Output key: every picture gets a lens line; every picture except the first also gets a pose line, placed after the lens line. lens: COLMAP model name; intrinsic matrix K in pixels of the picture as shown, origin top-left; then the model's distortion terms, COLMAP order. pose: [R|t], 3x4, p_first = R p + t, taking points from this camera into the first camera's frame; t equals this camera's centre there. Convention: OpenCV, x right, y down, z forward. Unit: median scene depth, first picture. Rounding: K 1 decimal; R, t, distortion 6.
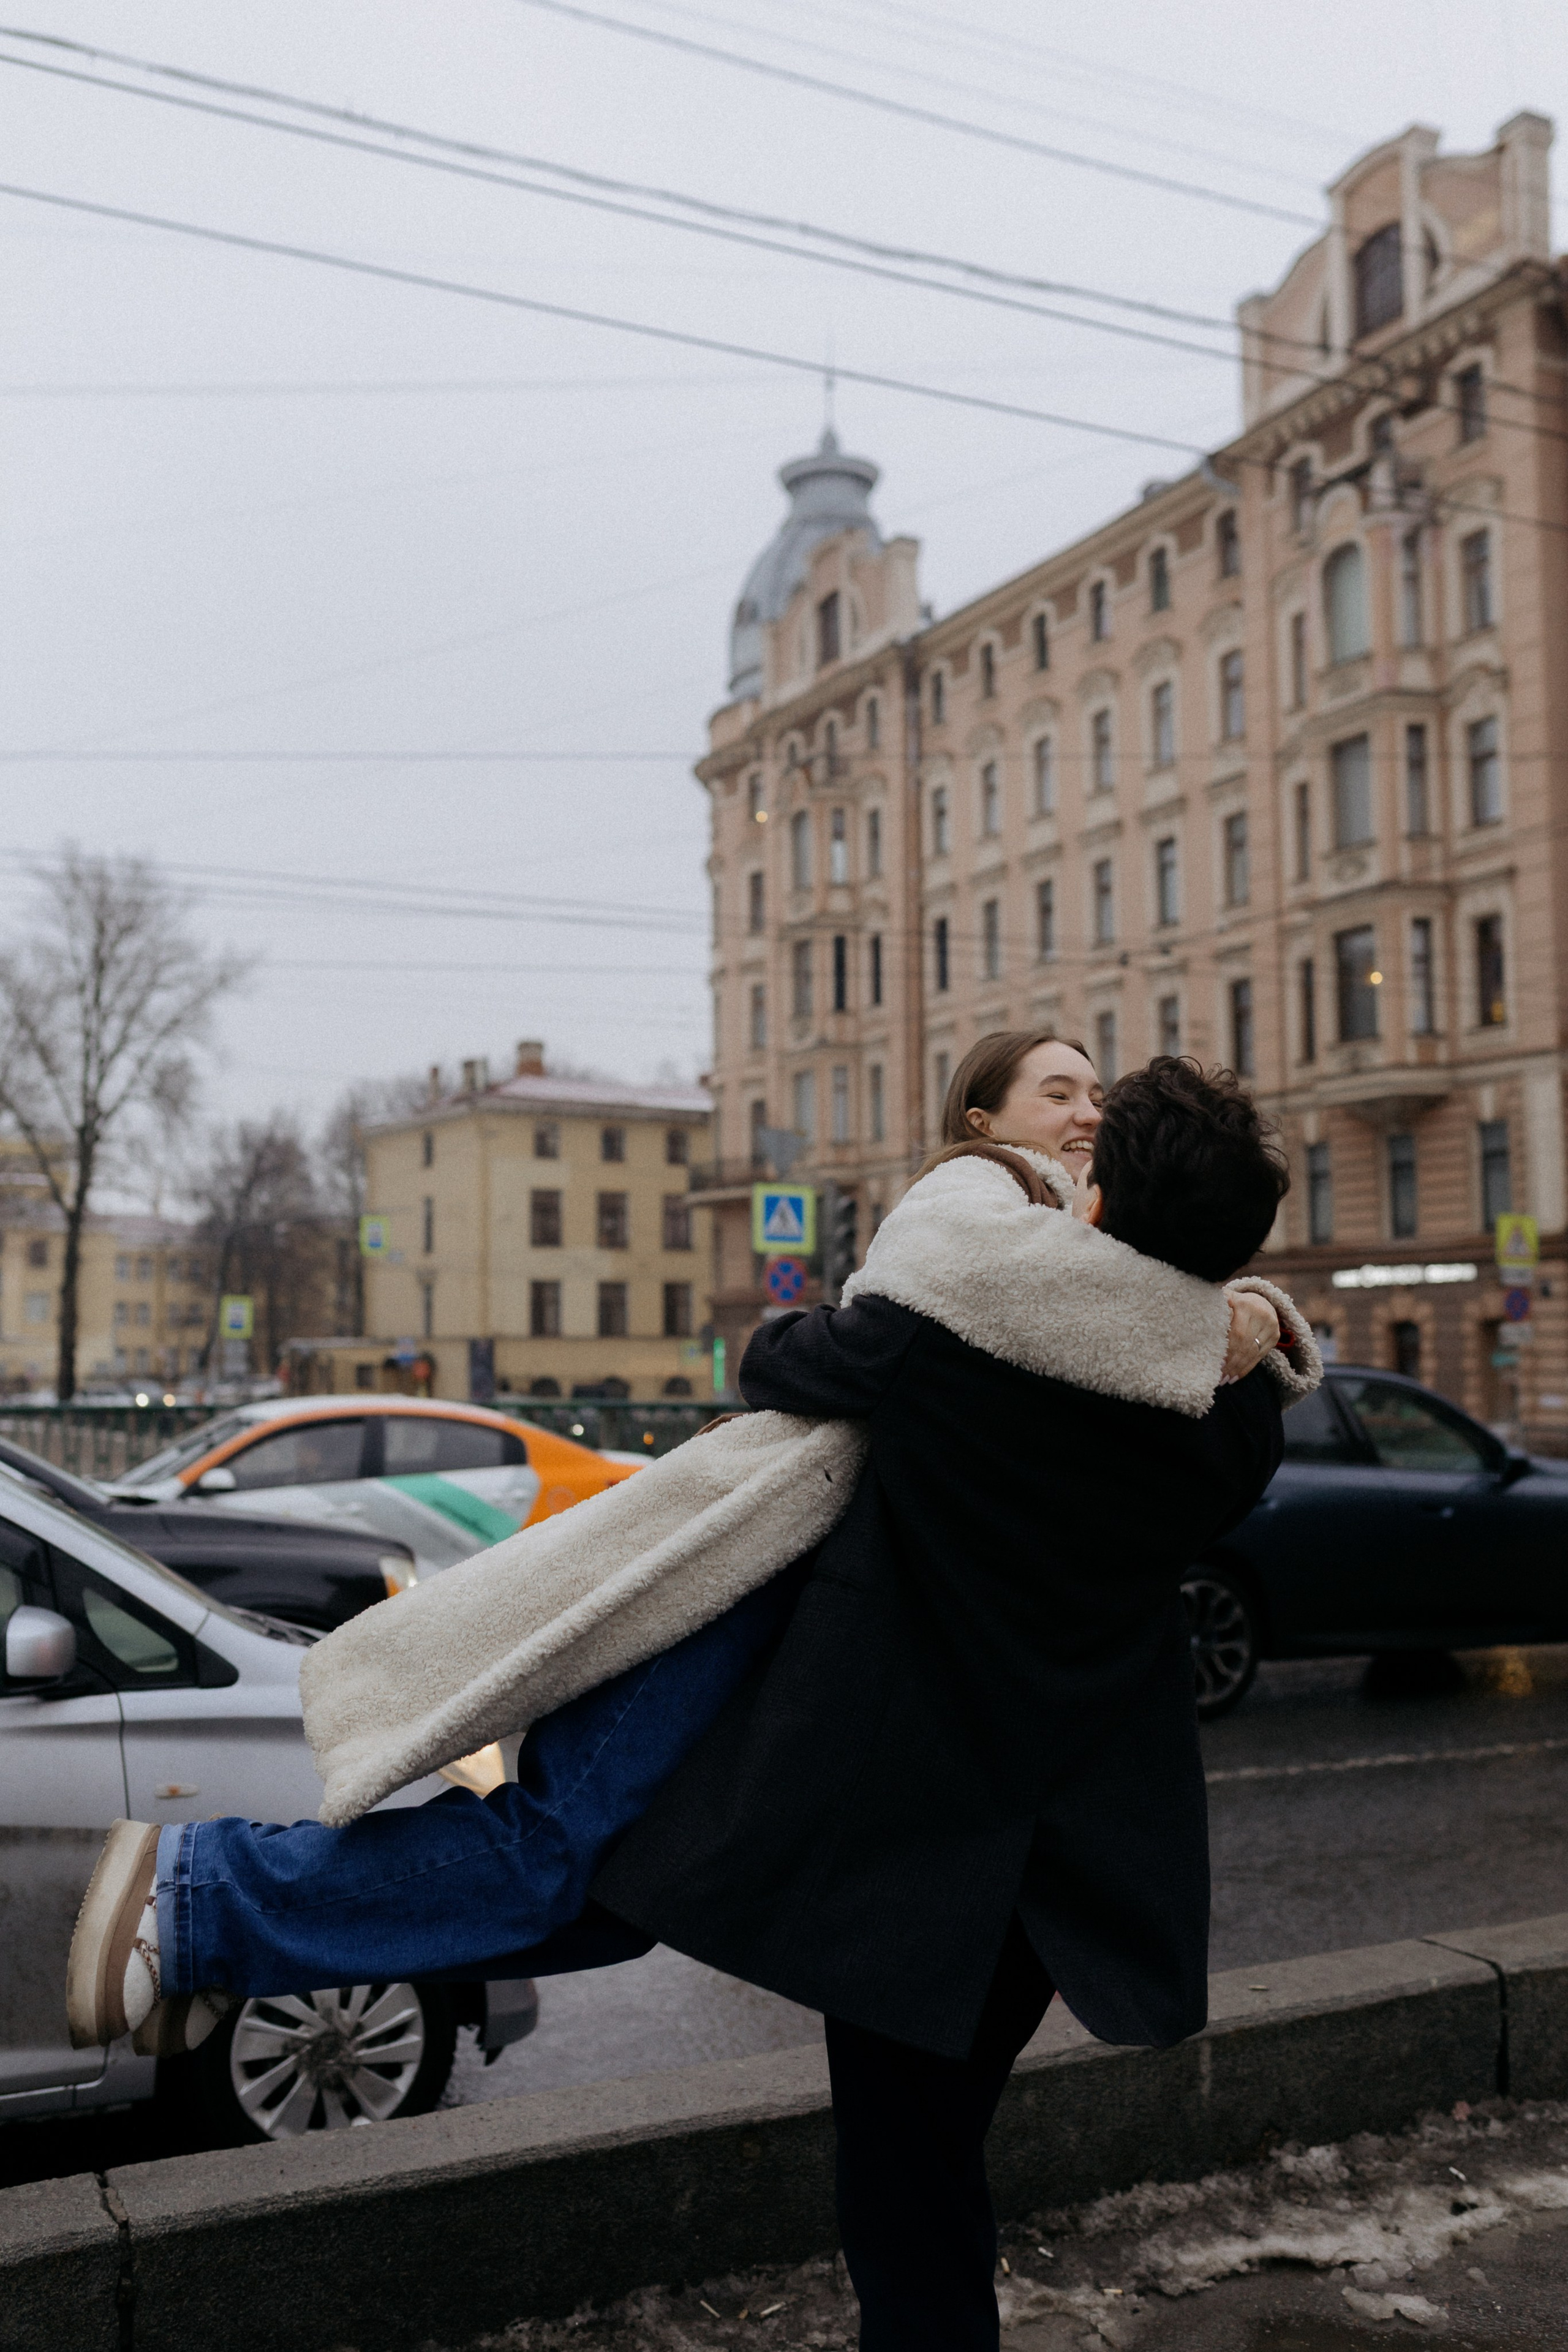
lens RADIAL K [[2226.1, 0, 774.8], [0, 2226.1, 1177.2], [0, 0, 1]] dist [-0.003743, 0.000000]
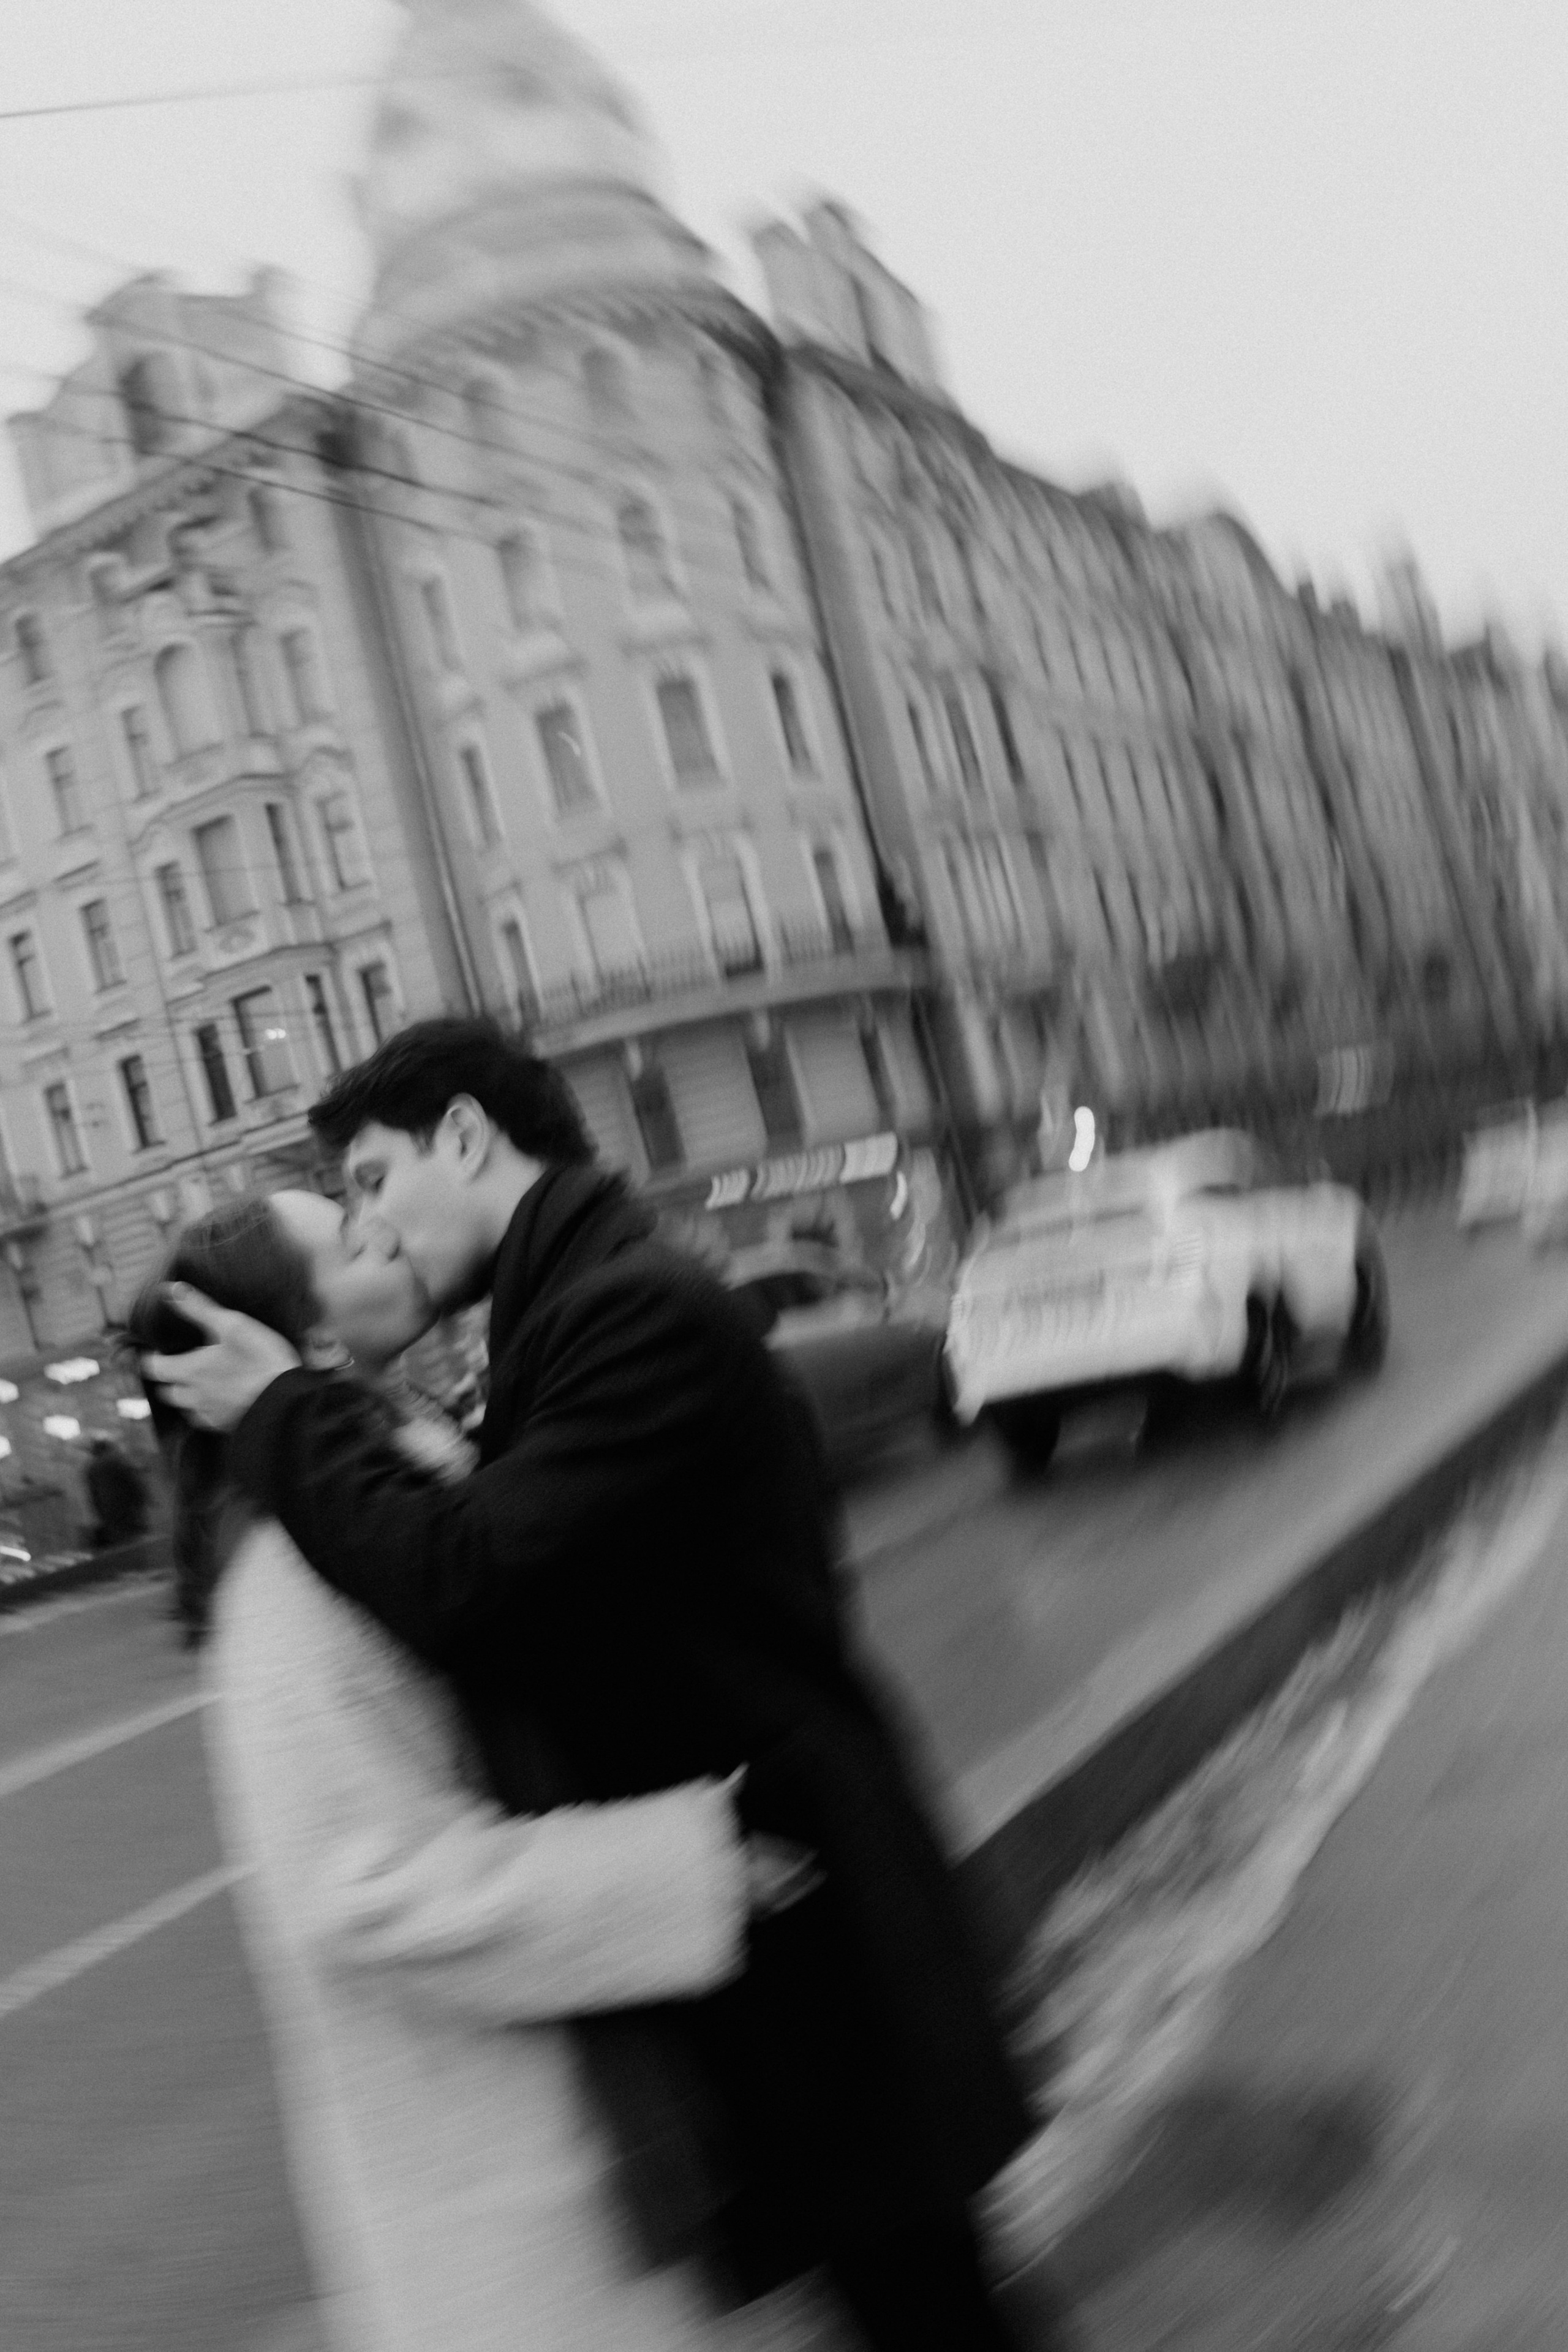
lens RADIAL K [[2226.1, 0, 772.8], [0, 2226.1, 1170.0], [0, 0, 1]] dist [-0.003743, 0.000000]
pose [[0.817345, -0.170715, 0.550276, -0.135879], [0.190197, 0.981500, 0.021988, -0.001338], [-0.543850, 0.086689, 0.834693, -0.040971]]
